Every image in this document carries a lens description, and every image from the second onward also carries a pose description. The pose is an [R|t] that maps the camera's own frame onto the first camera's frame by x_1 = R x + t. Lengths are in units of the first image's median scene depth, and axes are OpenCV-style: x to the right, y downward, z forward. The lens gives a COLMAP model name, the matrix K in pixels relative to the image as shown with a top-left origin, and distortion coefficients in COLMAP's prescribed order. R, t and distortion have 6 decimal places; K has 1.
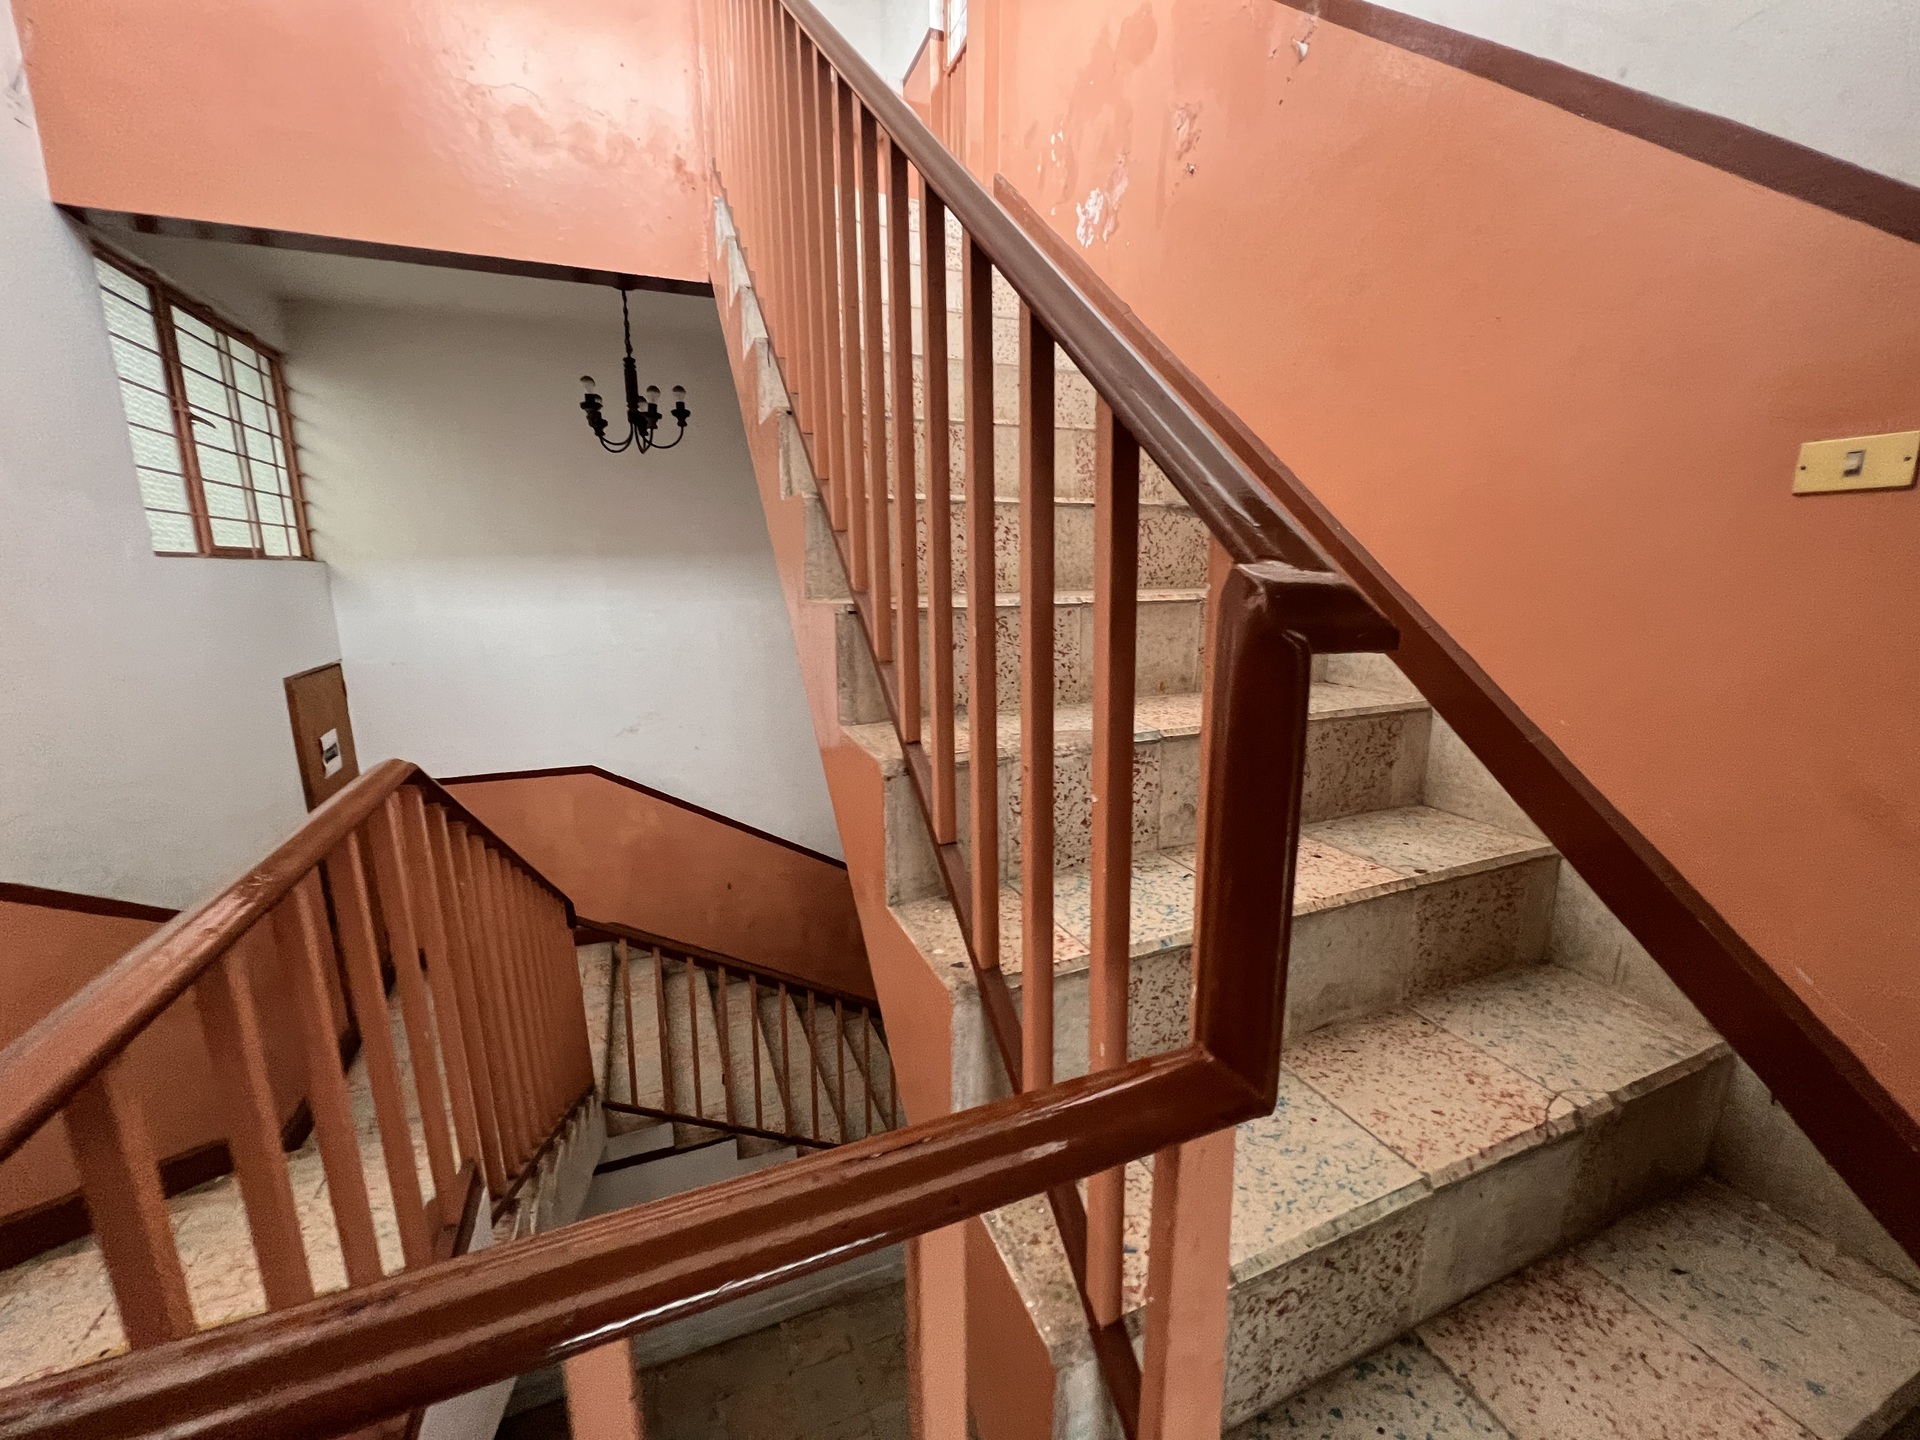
lens RADIAL K [[768.4, 0, 958.1], [0, 768.4, 716.2], [0, 0, 1]] dist [-0.003098, 0.000591]
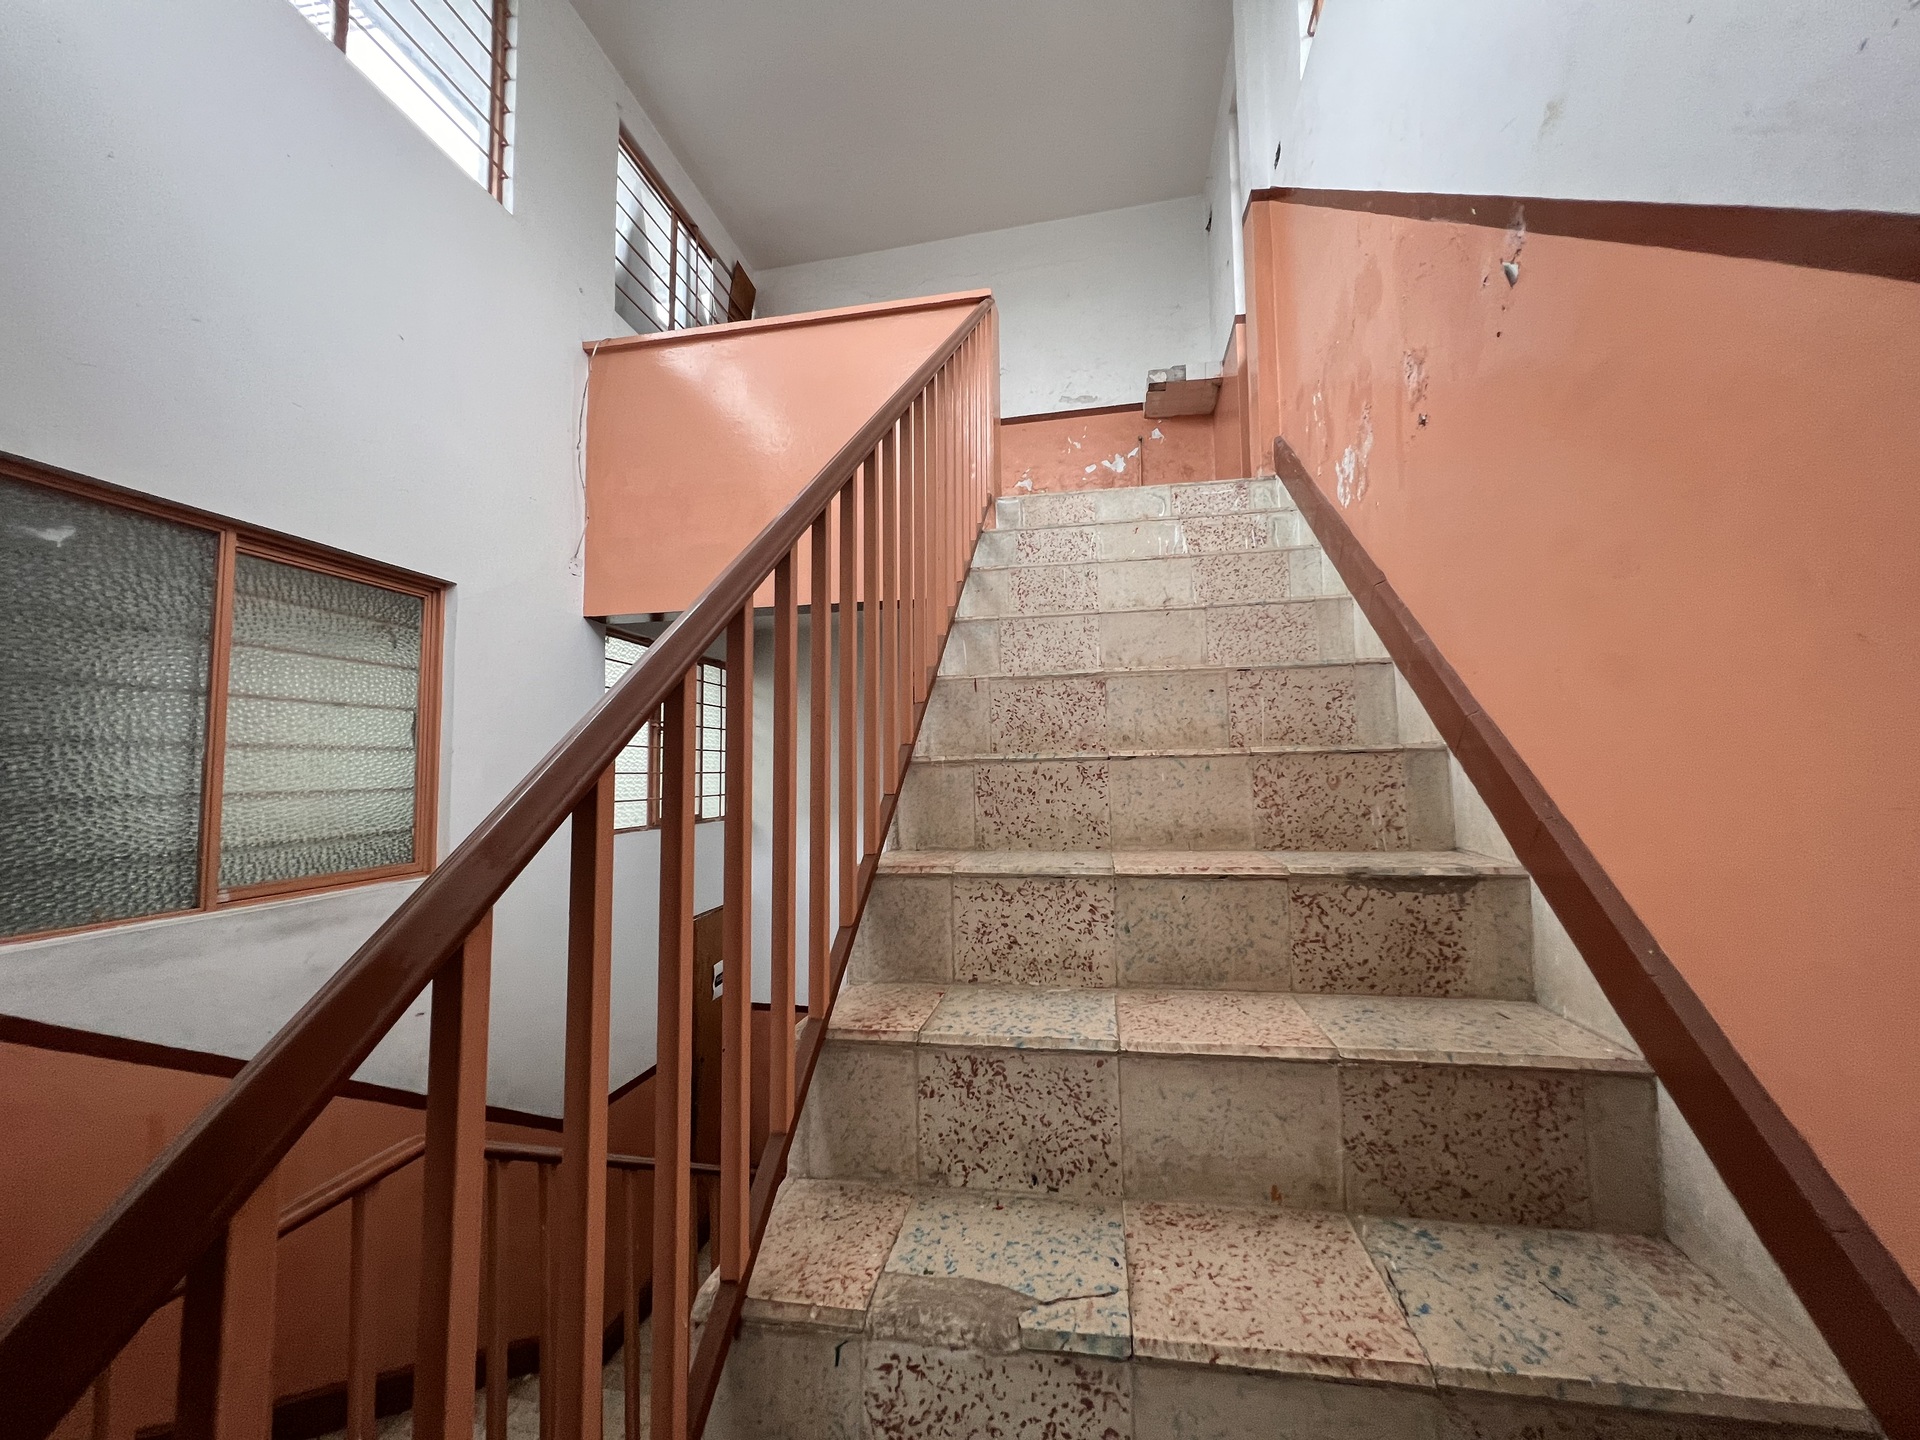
lens RADIAL K [[768.4, 0, 960.1], [0, 768.4, 715.2], [0, 0, 1]] dist [-0.003098, 0.000591]
pose [[0.844751, -0.045341, -0.533236, 0.277505], [-0.094266, 0.968218, -0.231663, -0.173860], [0.526792, 0.245964, 0.813629, 0.166445]]
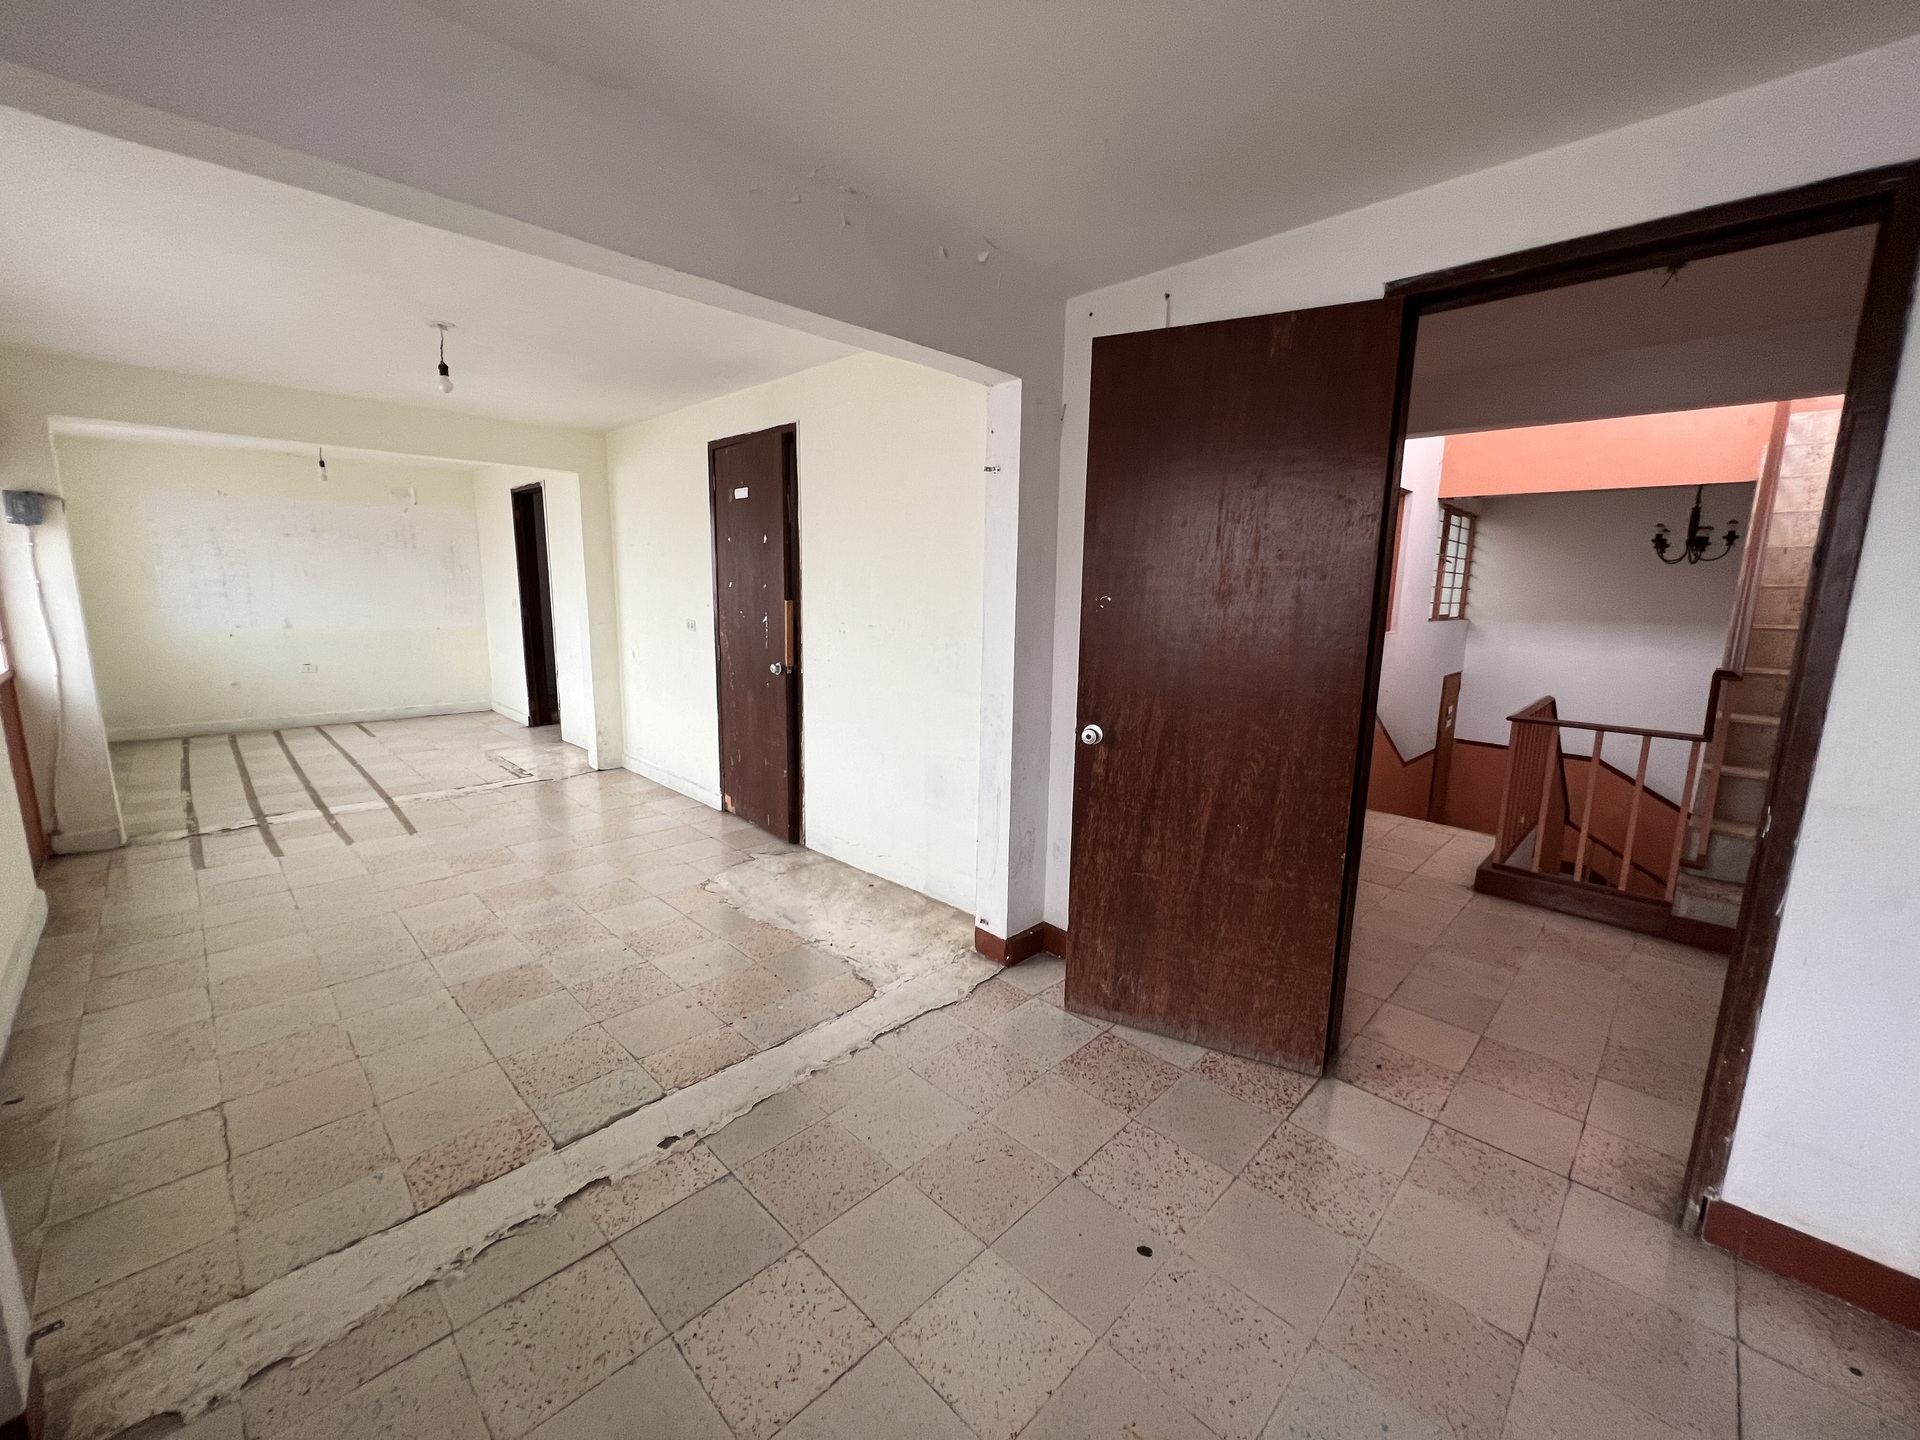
lens RADIAL K [[768.4, 0, 953.2], [0, 768.4, 722.0], [0, 0, 1]] dist [-0.003098, 0.000591]
pose [[0.389600, 0.171580, -0.904860, 0.762520], [-0.195266, 0.975545, 0.100909, 0.179440], [0.900046, 0.137374, 0.413576, -1.549702]]
